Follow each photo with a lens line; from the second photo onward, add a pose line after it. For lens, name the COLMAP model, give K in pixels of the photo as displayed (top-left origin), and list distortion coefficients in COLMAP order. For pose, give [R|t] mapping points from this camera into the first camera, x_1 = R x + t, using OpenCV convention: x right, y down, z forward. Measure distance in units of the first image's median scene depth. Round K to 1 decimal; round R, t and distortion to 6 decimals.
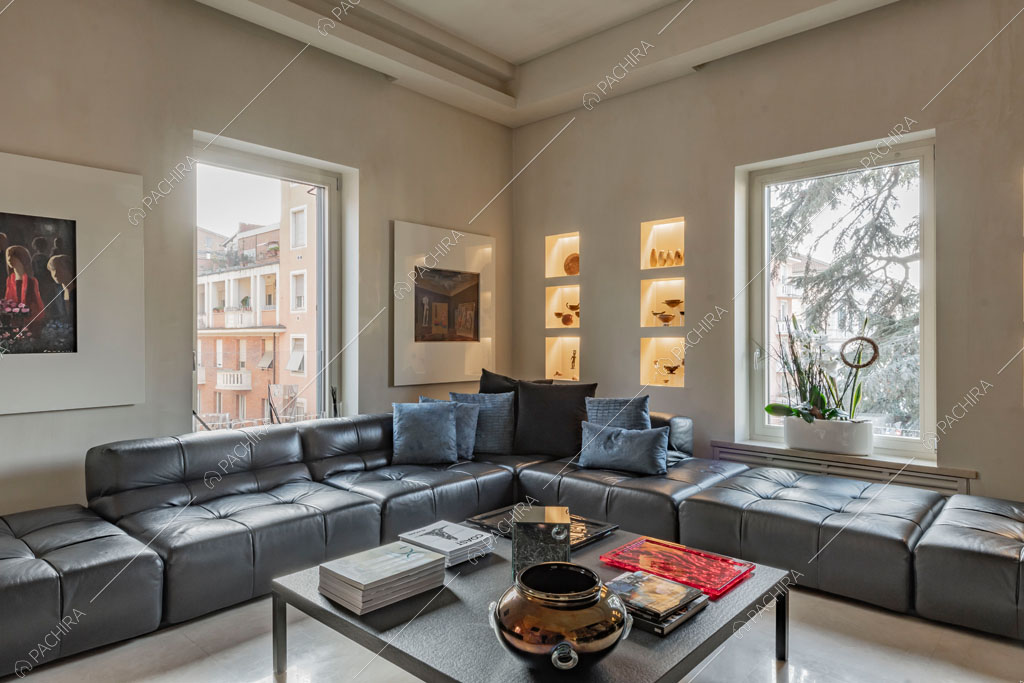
lens RADIAL K [[615.7, 0, 514.9], [0, 615.7, 337.7], [0, 0, 1]] dist [0.015301, -0.006382]
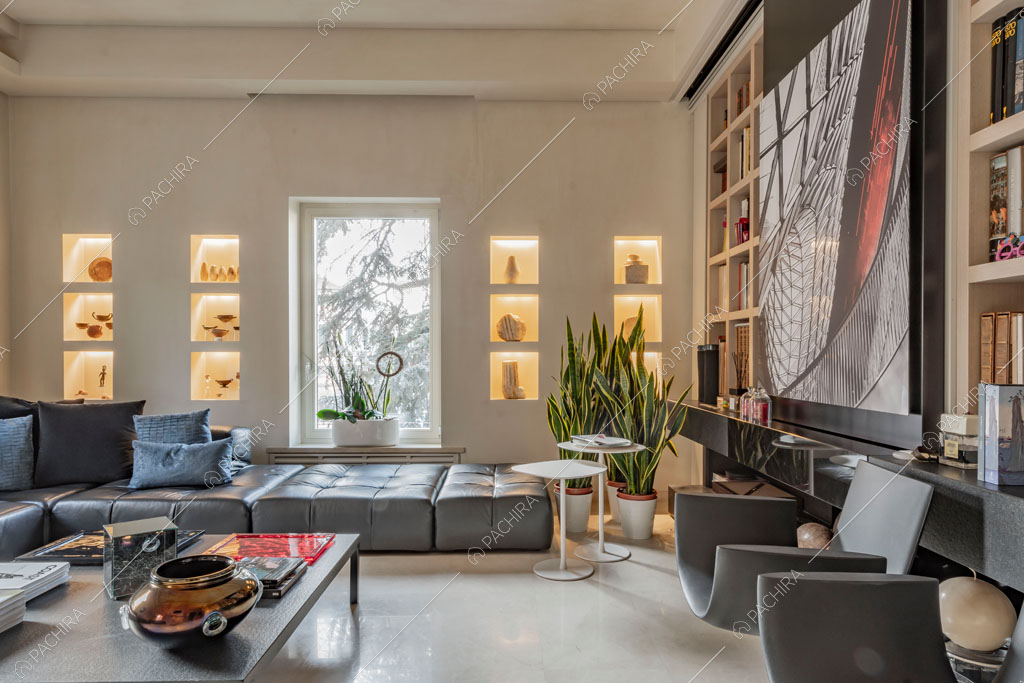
lens RADIAL K [[615.7, 0, 513.2], [0, 615.7, 360.2], [0, 0, 1]] dist [0.015301, -0.006382]
pose [[0.733004, -0.007428, 0.680184, -0.108738], [-0.001278, 0.999924, 0.012297, 0.000340], [-0.680223, -0.009883, 0.732938, -0.086957]]
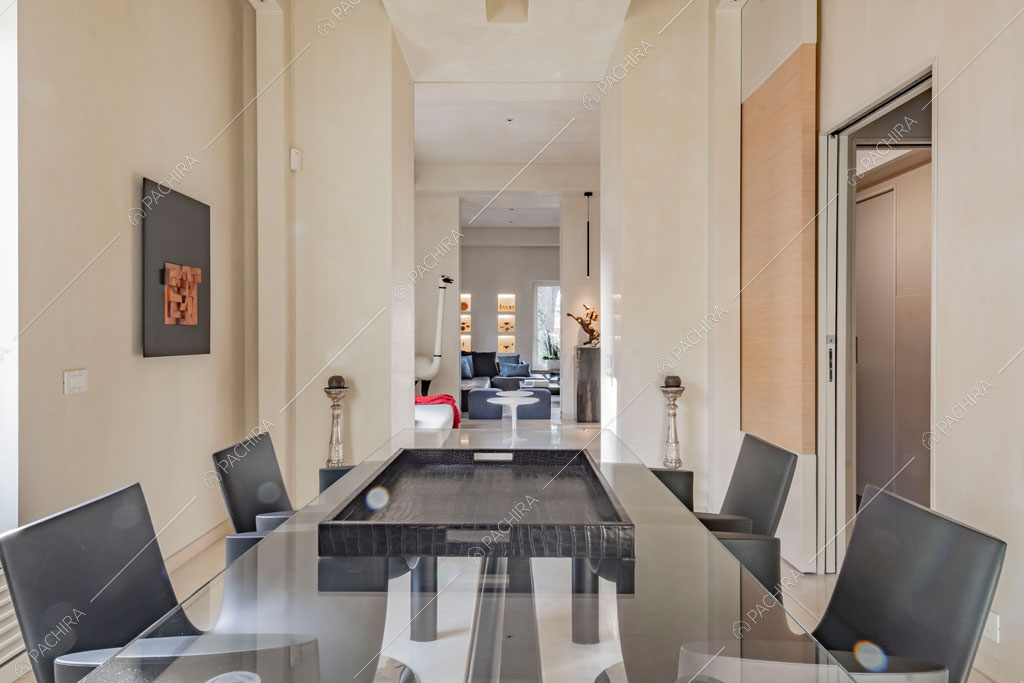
lens RADIAL K [[615.7, 0, 512.5], [0, 615.7, 341.2], [0, 0, 1]] dist [0.015301, -0.006382]
pose [[0.733975, -0.006314, 0.679147, -1.980440], [-0.000036, 0.999956, 0.009335, -0.001793], [-0.679176, -0.006876, 0.733943, -1.311206]]
